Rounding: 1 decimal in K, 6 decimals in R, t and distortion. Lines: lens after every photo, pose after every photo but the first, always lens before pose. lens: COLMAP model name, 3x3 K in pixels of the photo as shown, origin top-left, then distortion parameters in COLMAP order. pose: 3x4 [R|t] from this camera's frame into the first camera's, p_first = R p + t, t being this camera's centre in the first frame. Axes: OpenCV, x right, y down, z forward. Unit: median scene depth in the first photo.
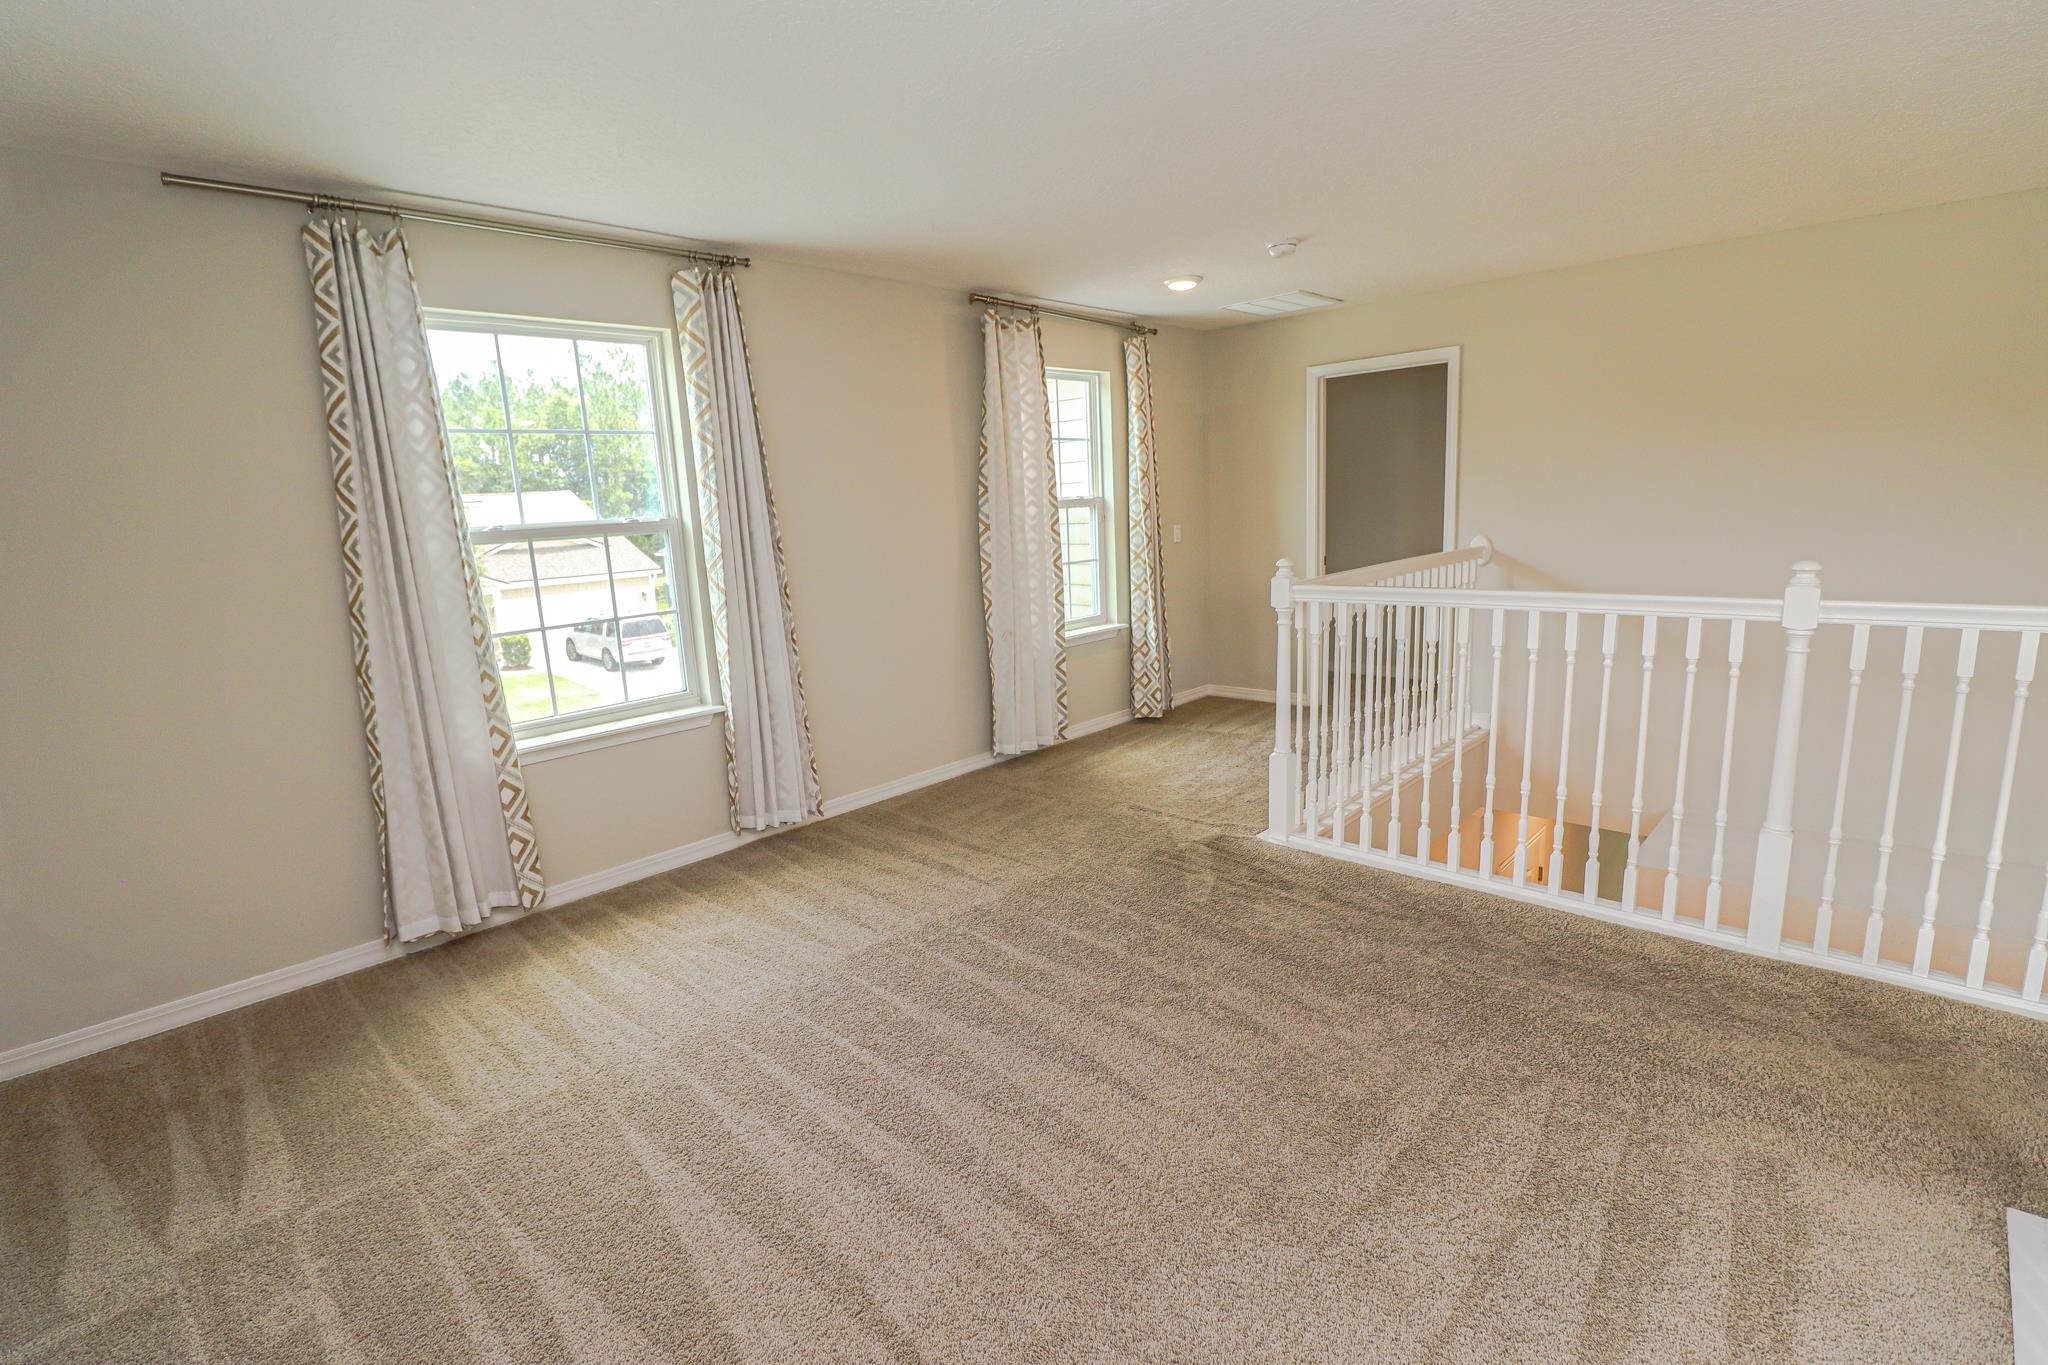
lens RADIAL K [[949.0, 0, 1006.8], [0, 949.0, 694.3], [0, 0, 1]] dist [-0.011004, -0.005032]
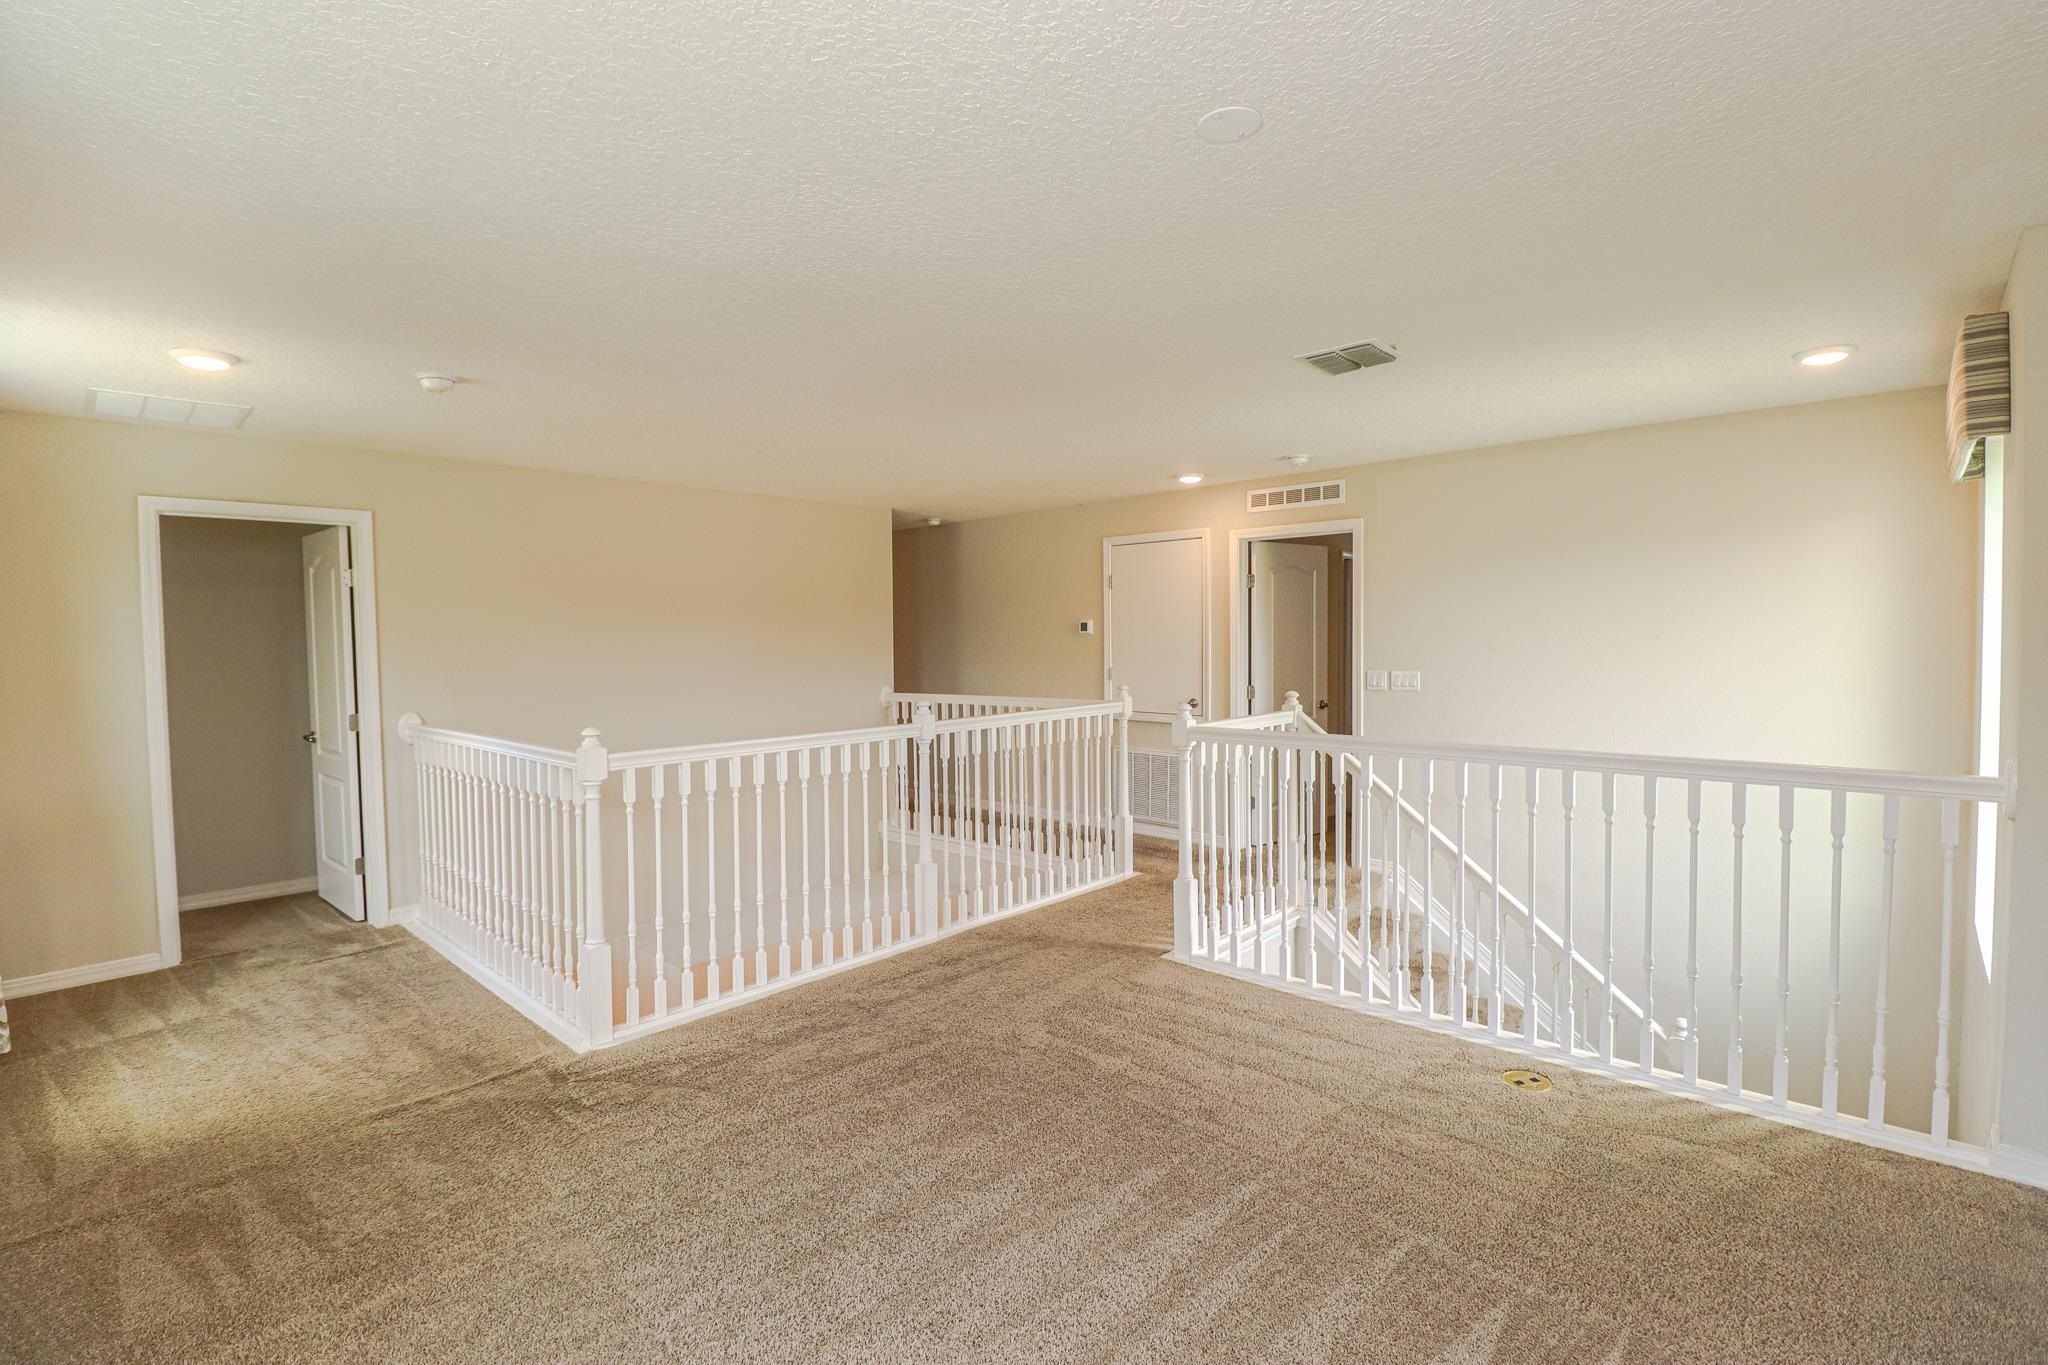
lens RADIAL K [[949.0, 0, 1007.2], [0, 949.0, 681.0], [0, 0, 1]] dist [-0.011004, -0.005032]
pose [[-0.034653, 0.015046, 0.999286, -0.519625], [0.213033, 0.977018, -0.007323, -0.075959], [-0.976430, 0.212627, -0.037062, 0.514131]]
